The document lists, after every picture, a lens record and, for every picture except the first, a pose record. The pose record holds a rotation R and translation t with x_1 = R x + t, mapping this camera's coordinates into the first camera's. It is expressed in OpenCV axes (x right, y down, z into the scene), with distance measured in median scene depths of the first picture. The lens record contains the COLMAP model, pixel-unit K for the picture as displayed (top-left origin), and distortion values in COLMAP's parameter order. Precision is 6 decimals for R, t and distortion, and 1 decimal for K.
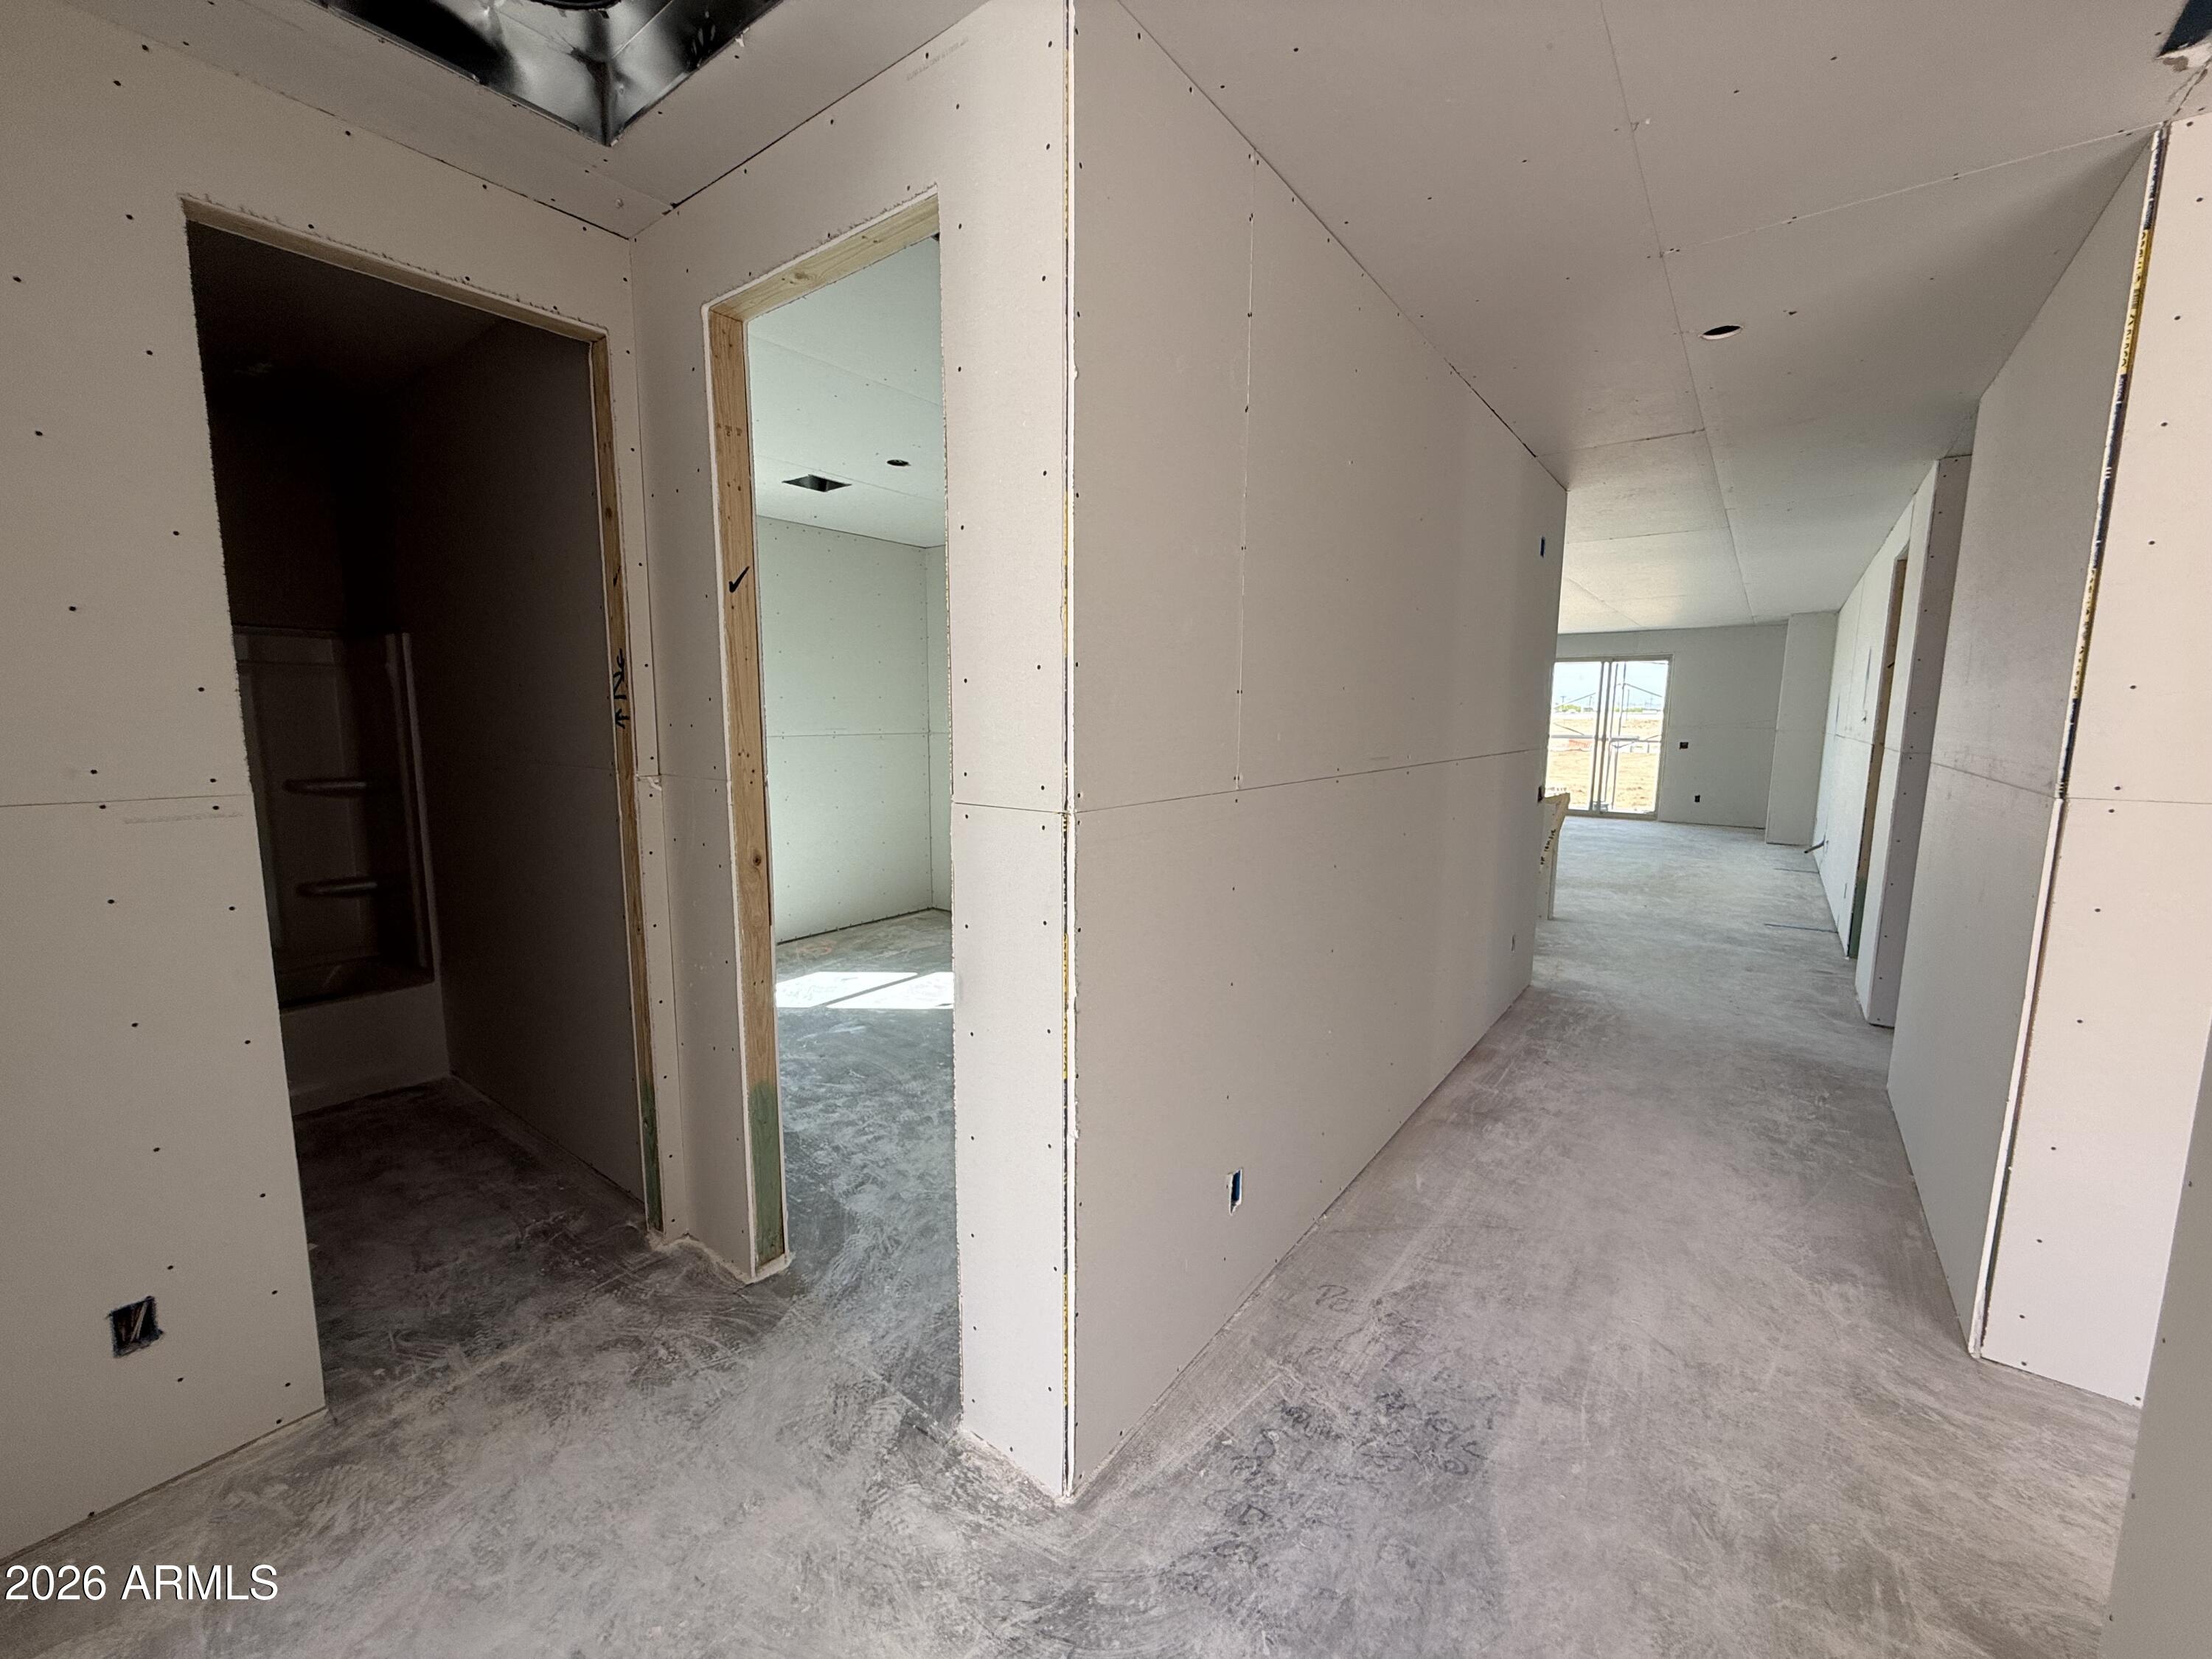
lens RADIAL K [[883.5, 0, 1104.7], [0, 883.5, 829.8], [0, 0, 1]] dist [0.000375, 0.000027]
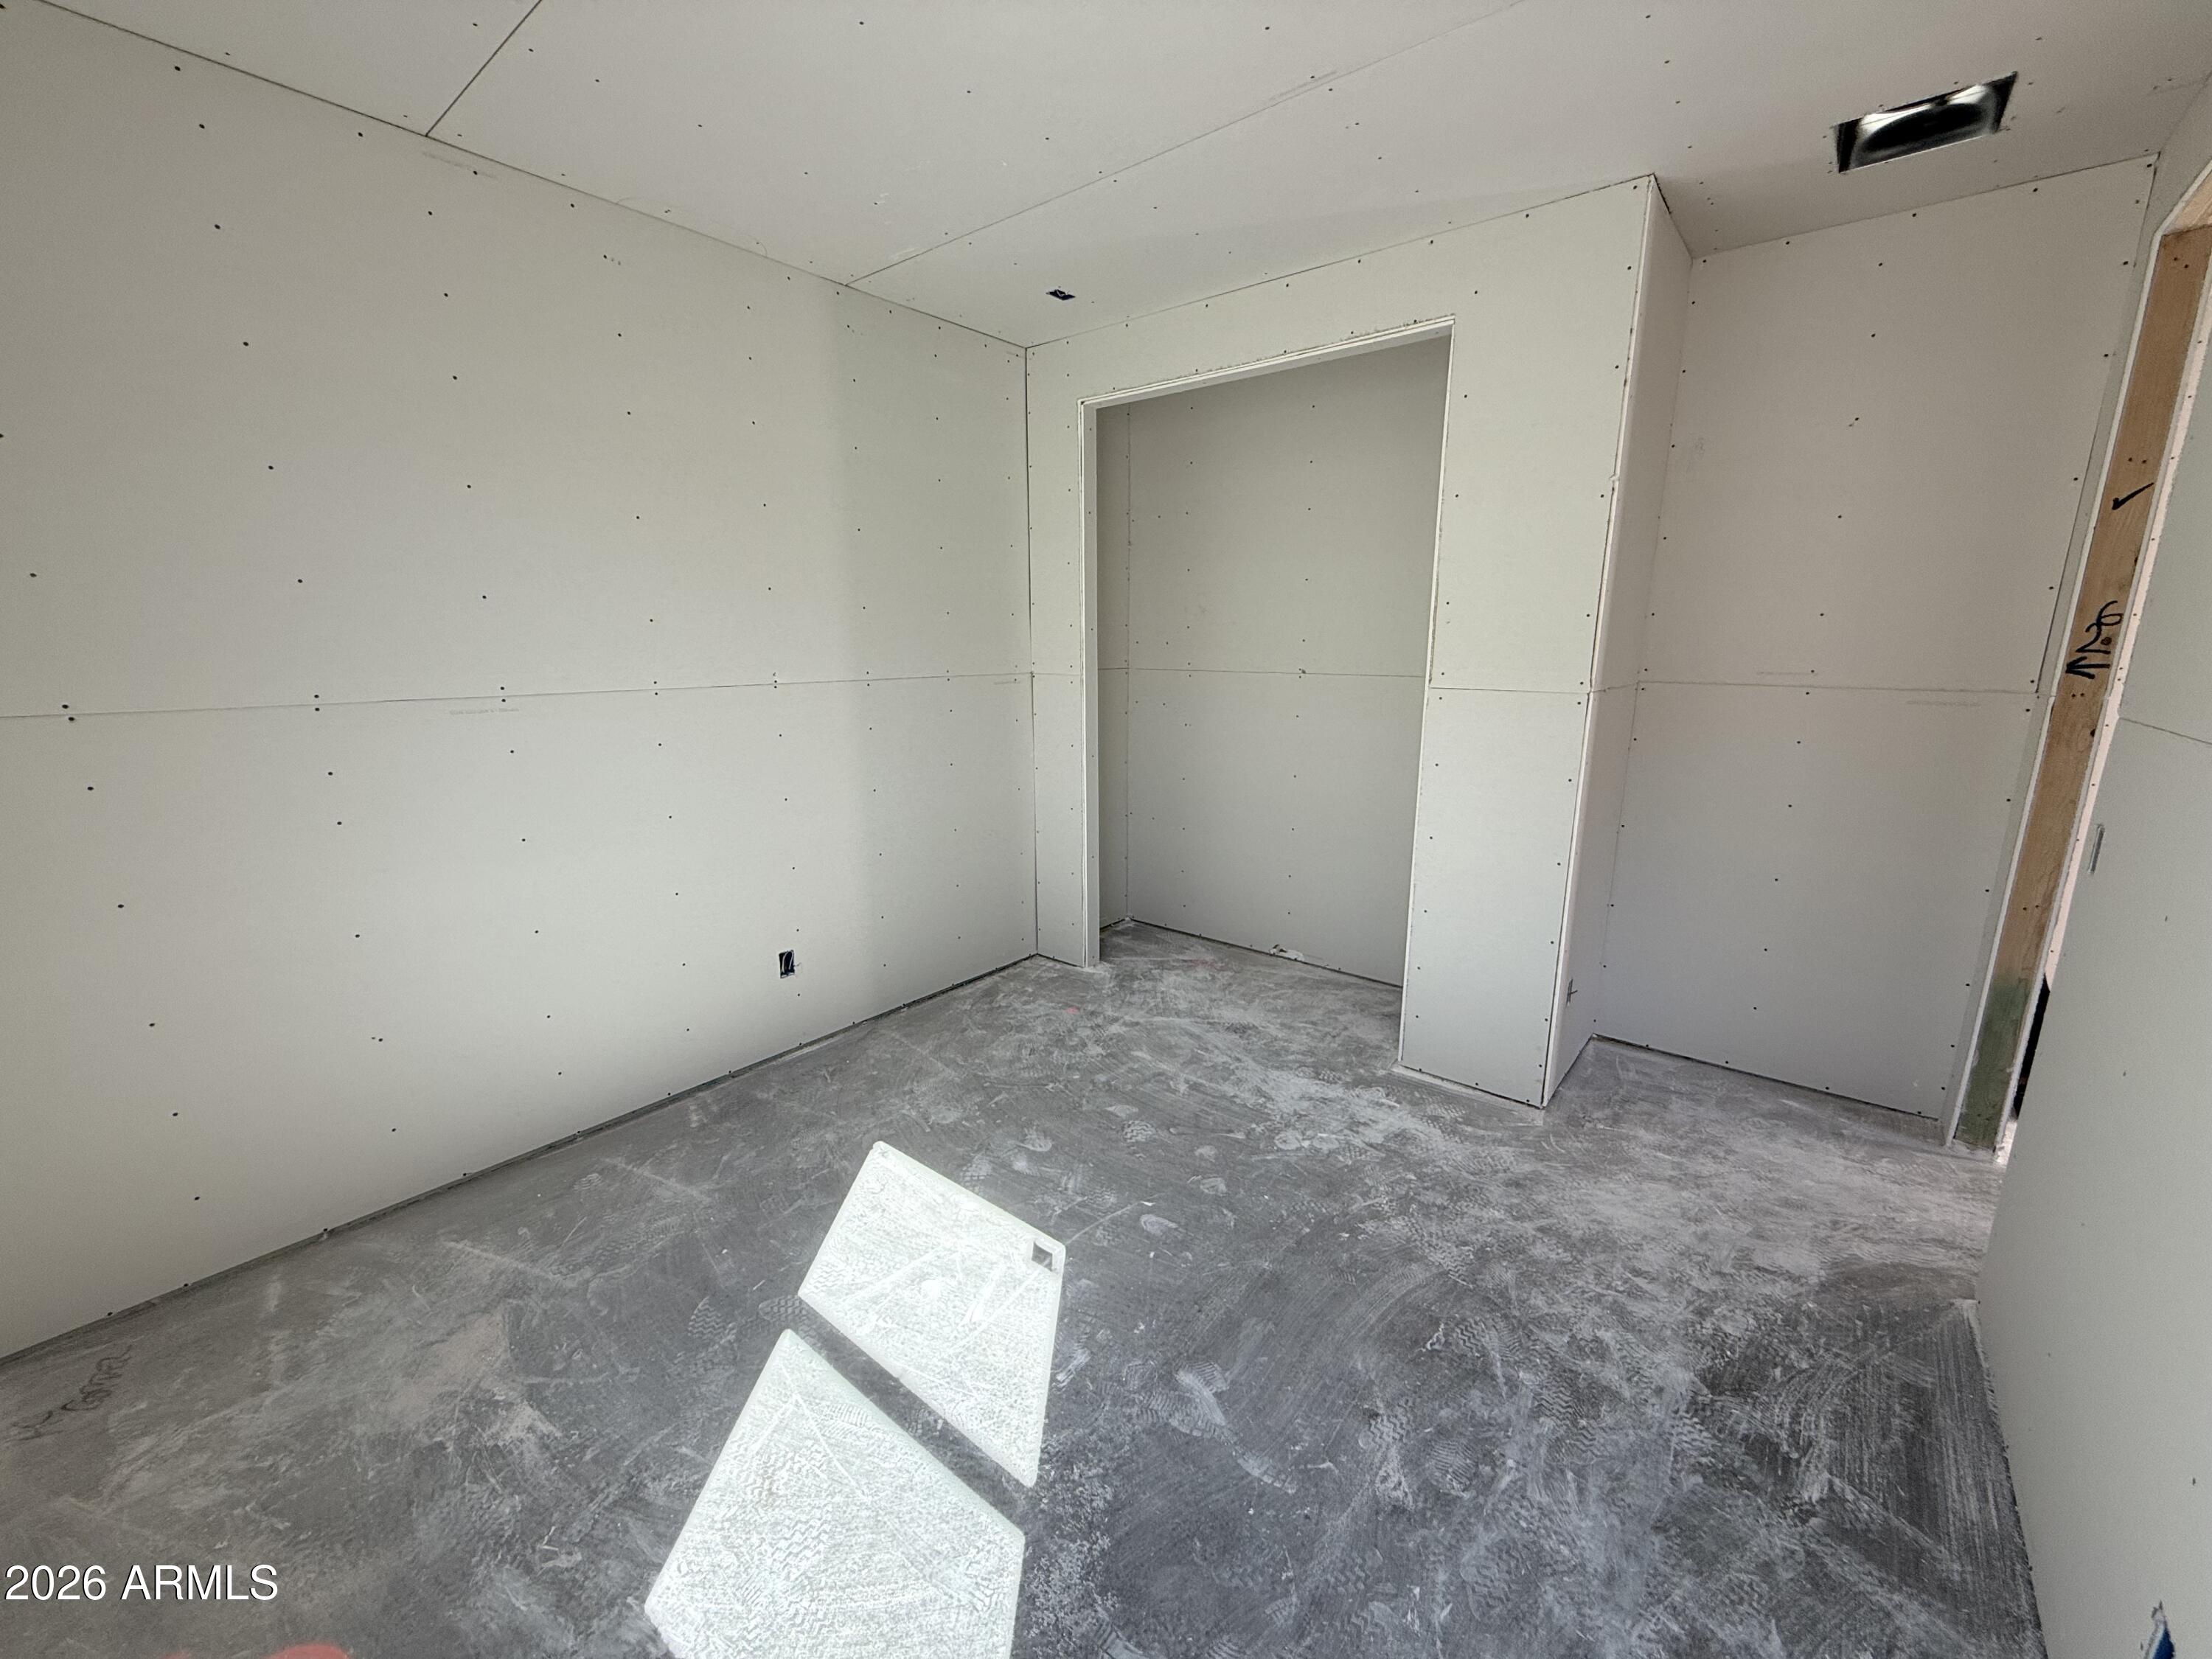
lens RADIAL K [[883.5, 0, 1105.6], [0, 883.5, 833.8], [0, 0, 1]] dist [0.000375, 0.000027]
pose [[0.041314, -0.217854, 0.975107, -0.706069], [0.135030, 0.968204, 0.210591, -0.139130], [-0.989980, 0.122968, 0.069417, 1.084171]]
